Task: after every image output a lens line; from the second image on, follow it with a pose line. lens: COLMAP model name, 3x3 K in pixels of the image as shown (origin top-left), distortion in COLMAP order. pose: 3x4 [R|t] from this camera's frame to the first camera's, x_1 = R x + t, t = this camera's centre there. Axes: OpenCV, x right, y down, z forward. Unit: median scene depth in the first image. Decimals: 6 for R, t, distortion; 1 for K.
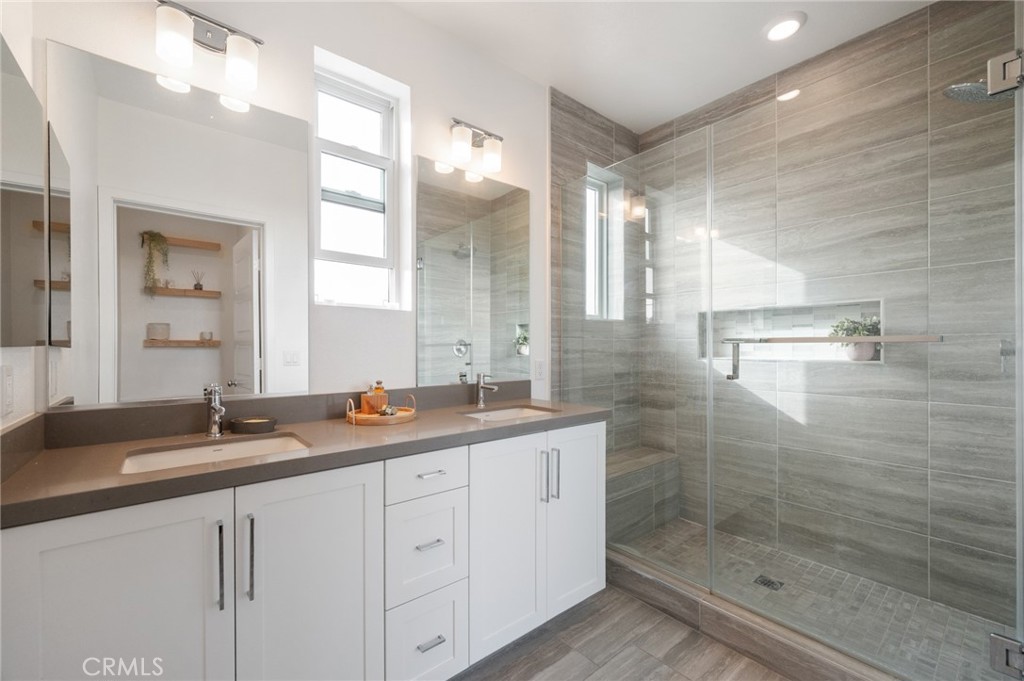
lens RADIAL K [[410.2, 0, 487.4], [0, 410.2, 347.3], [0, 0, 1]] dist [0.001027, 0.000250]
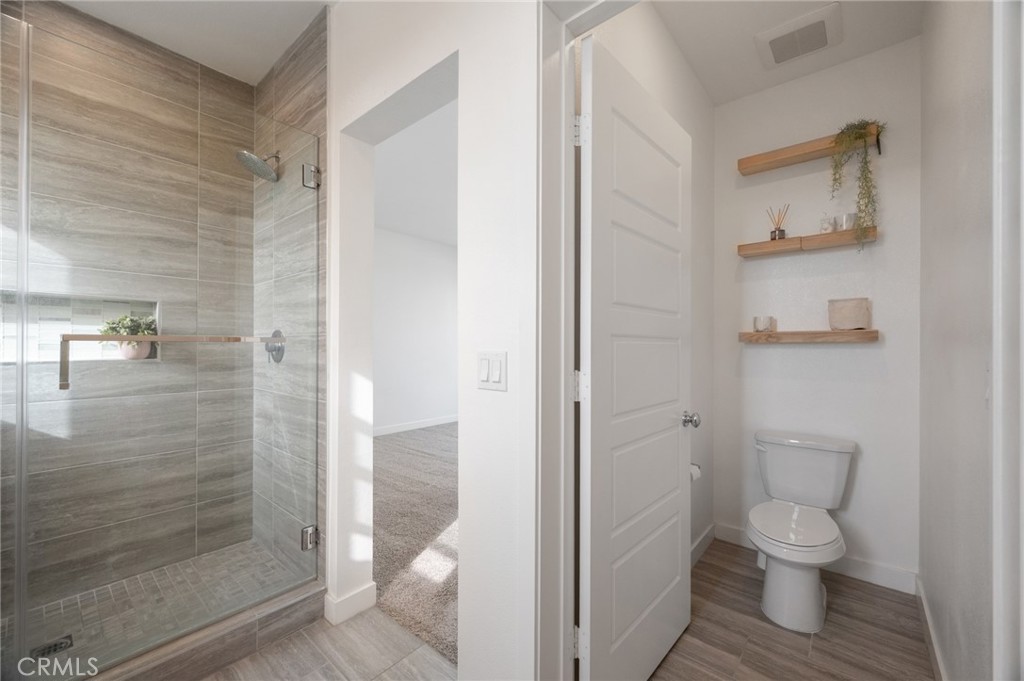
lens RADIAL K [[410.2, 0, 519.2], [0, 410.2, 343.8], [0, 0, 1]] dist [0.001027, 0.000250]
pose [[-0.212021, 0.006362, 0.977244, -0.251924], [-0.001197, 0.999976, -0.006770, 0.000653], [-0.977264, -0.002606, -0.212009, 0.282047]]
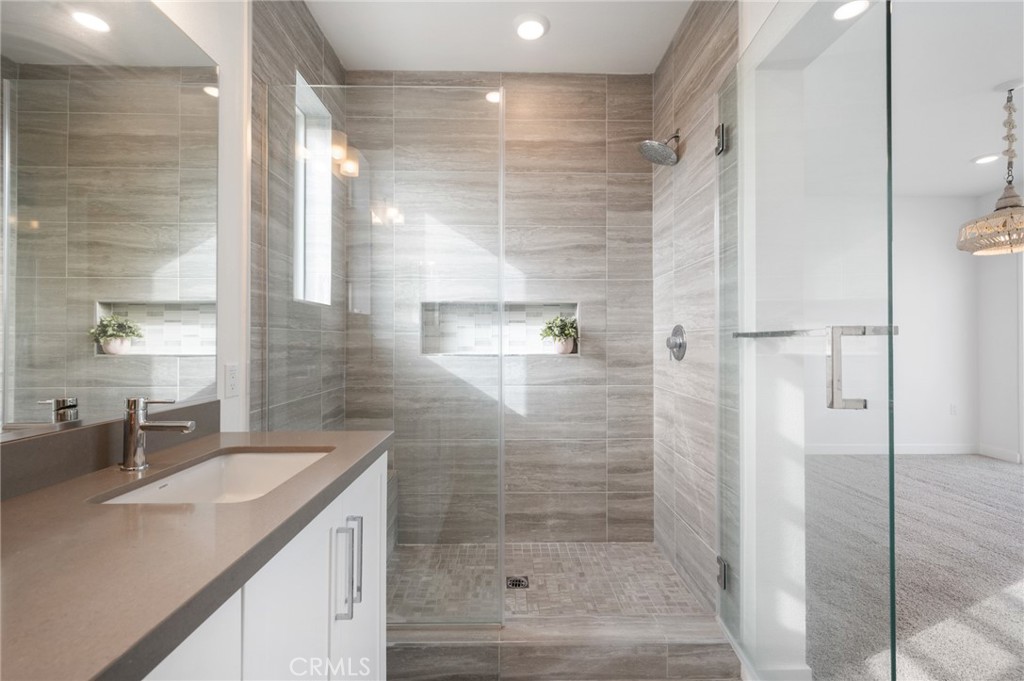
lens RADIAL K [[441.4, 0, 513.7], [0, 441.4, 338.4], [0, 0, 1]] dist [0.003004, 0.000033]
pose [[0.595797, 0.008120, 0.803094, -0.161071], [-0.001363, 0.999958, -0.009100, 0.000525], [-0.803134, 0.004327, 0.595782, 0.352535]]
